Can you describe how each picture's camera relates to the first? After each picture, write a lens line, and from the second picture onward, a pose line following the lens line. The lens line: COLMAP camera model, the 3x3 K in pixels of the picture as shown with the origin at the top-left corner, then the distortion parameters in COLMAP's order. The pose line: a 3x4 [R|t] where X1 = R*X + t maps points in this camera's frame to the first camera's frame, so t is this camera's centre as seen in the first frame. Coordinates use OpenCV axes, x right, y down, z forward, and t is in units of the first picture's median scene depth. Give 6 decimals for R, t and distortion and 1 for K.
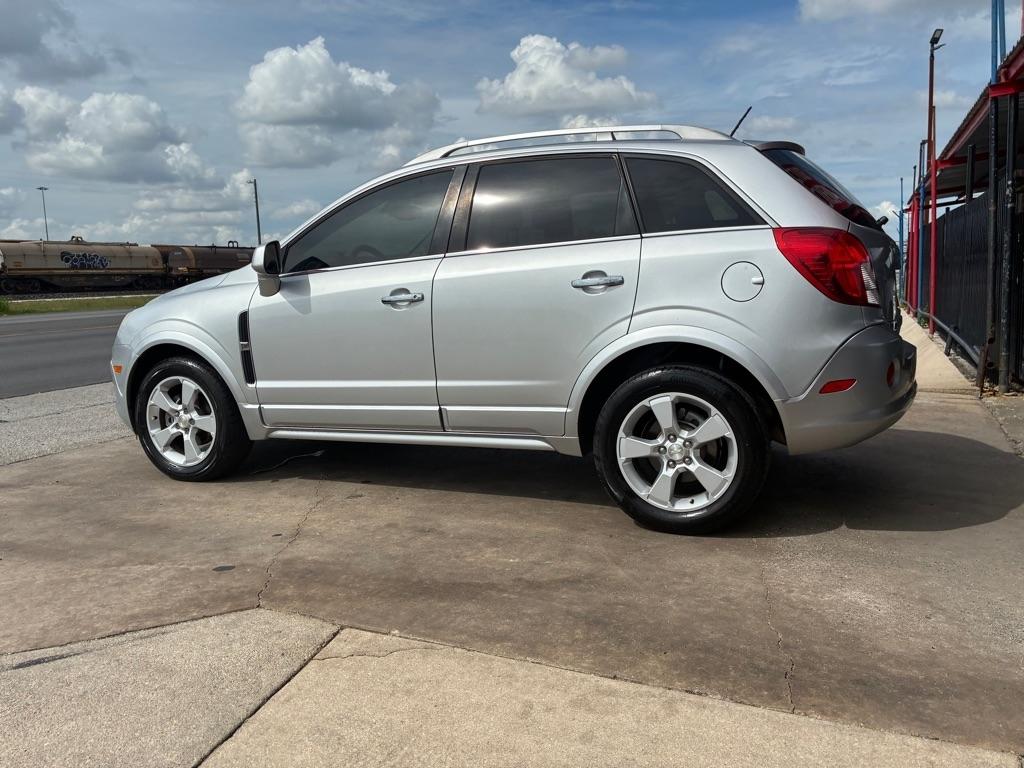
lens RADIAL K [[782.6, 0, 519.5], [0, 782.6, 371.0], [0, 0, 1]] dist [0.048339, -0.063581]
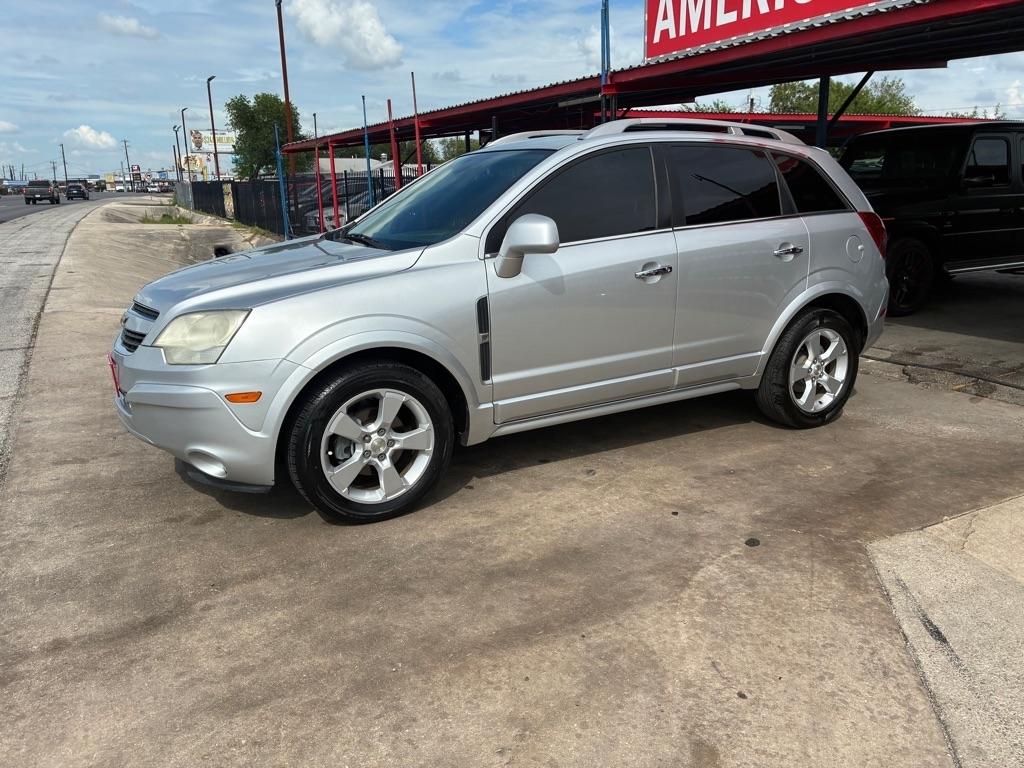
lens RADIAL K [[782.6, 0, 518.4], [0, 782.6, 380.9], [0, 0, 1]] dist [0.048339, -0.063581]
pose [[0.599696, -0.165731, 0.782878, -1.099860], [0.087674, 0.986037, 0.141579, -0.112614], [-0.795411, -0.016266, 0.605853, 0.501788]]
